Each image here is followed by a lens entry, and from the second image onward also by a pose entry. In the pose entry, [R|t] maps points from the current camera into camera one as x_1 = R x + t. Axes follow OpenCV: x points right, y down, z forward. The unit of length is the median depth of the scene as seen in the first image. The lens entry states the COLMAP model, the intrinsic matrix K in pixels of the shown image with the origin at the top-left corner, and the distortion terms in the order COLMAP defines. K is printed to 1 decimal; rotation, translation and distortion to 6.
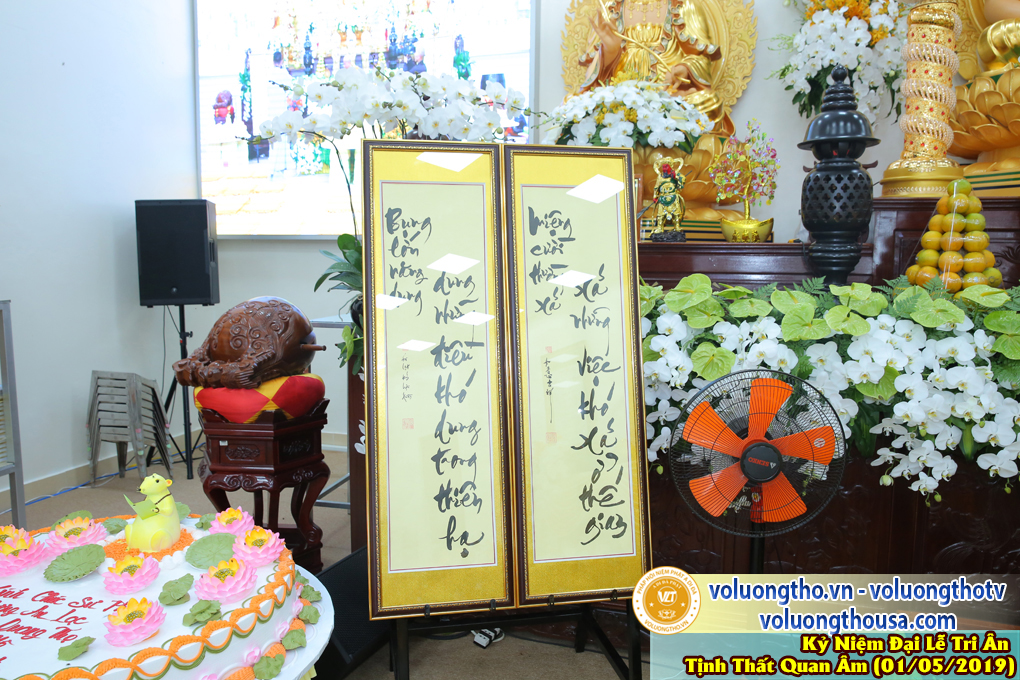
lens RADIAL K [[781.3, 0, 510.0], [0, 781.3, 340.0], [0, 0, 1]] dist [-0.090322, 0.099566]
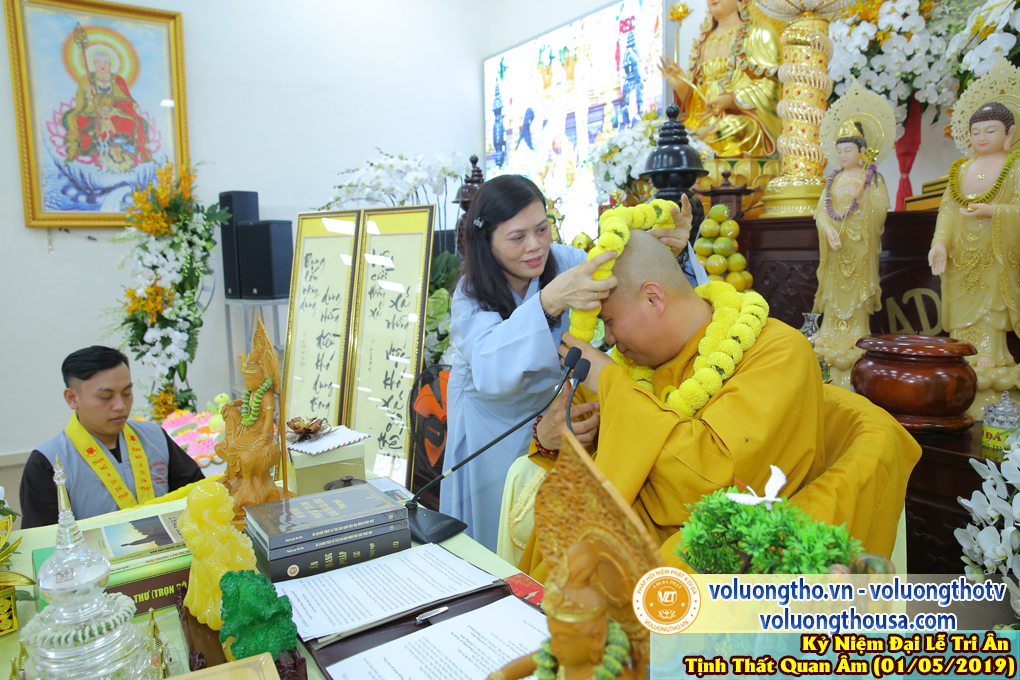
lens RADIAL K [[708.3, 0, 510.0], [0, 708.3, 340.0], [0, 0, 1]] dist [-0.108799, 0.088266]
pose [[0.771402, 0.057707, -0.633726, 1.103786], [-0.048556, 0.998314, 0.031802, -0.046770], [0.634493, 0.006239, 0.772903, 0.089729]]
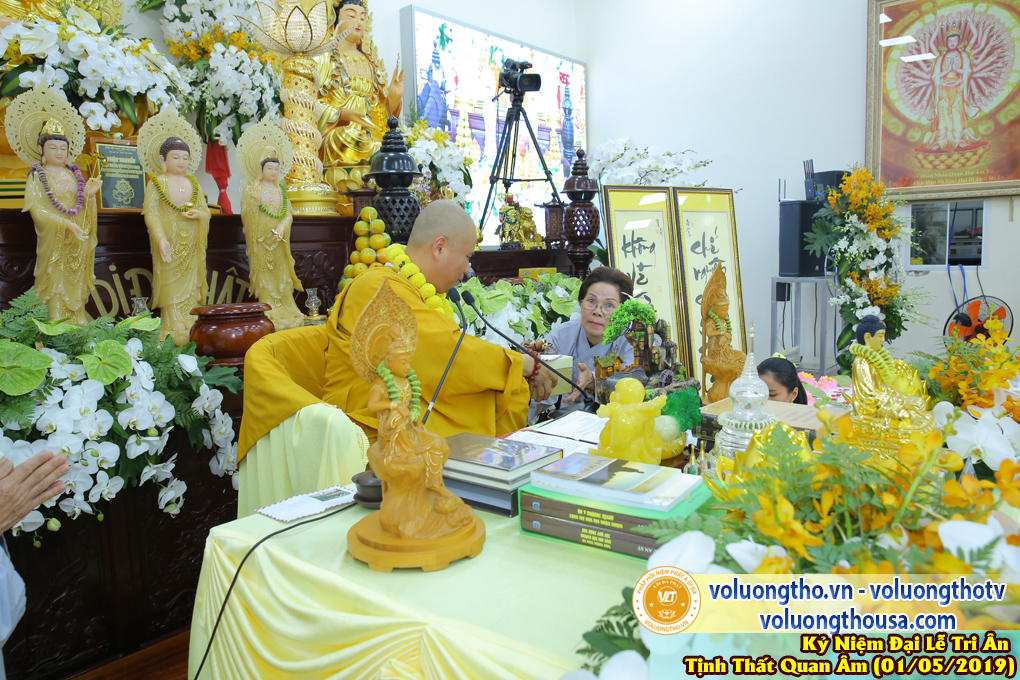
lens RADIAL K [[708.3, 0, 510.0], [0, 708.3, 340.0], [0, 0, 1]] dist [-0.108799, 0.088266]
pose [[0.370455, -0.127613, 0.920042, 0.150511], [0.130366, 0.987856, 0.084528, -0.027142], [-0.919656, 0.088628, 0.382593, 0.173972]]
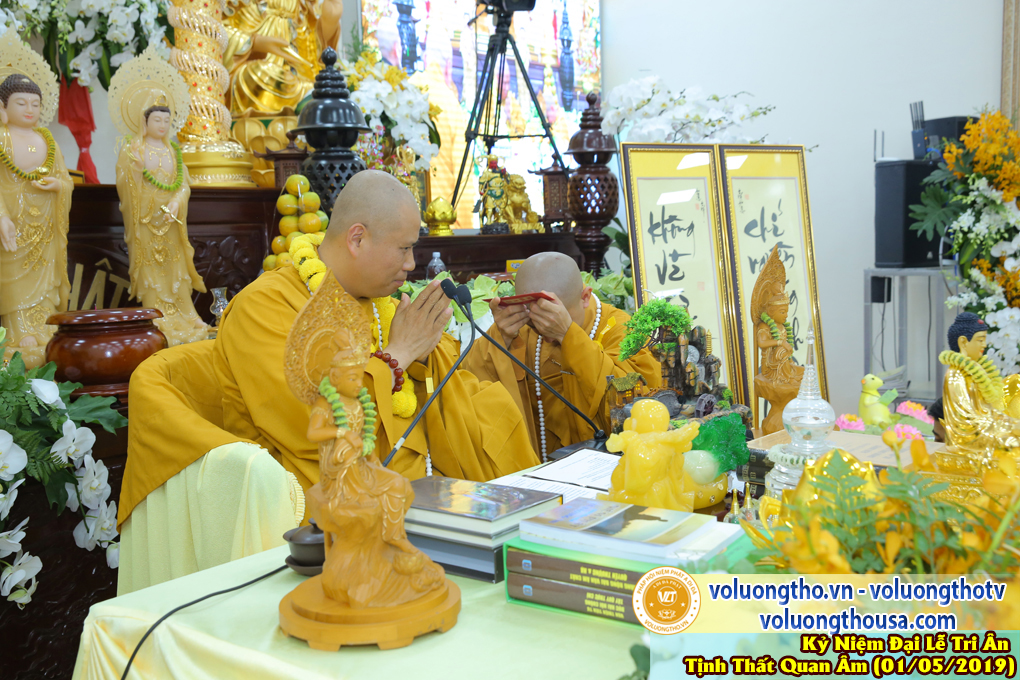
lens RADIAL K [[1014.6, 0, 510.0], [0, 1014.6, 340.0], [0, 0, 1]] dist [-0.019581, 0.110102]
pose [[0.357058, -0.108751, 0.927730, 0.102268], [0.136796, 0.988579, 0.063235, -0.023438], [-0.924011, 0.104331, 0.367857, 0.152182]]
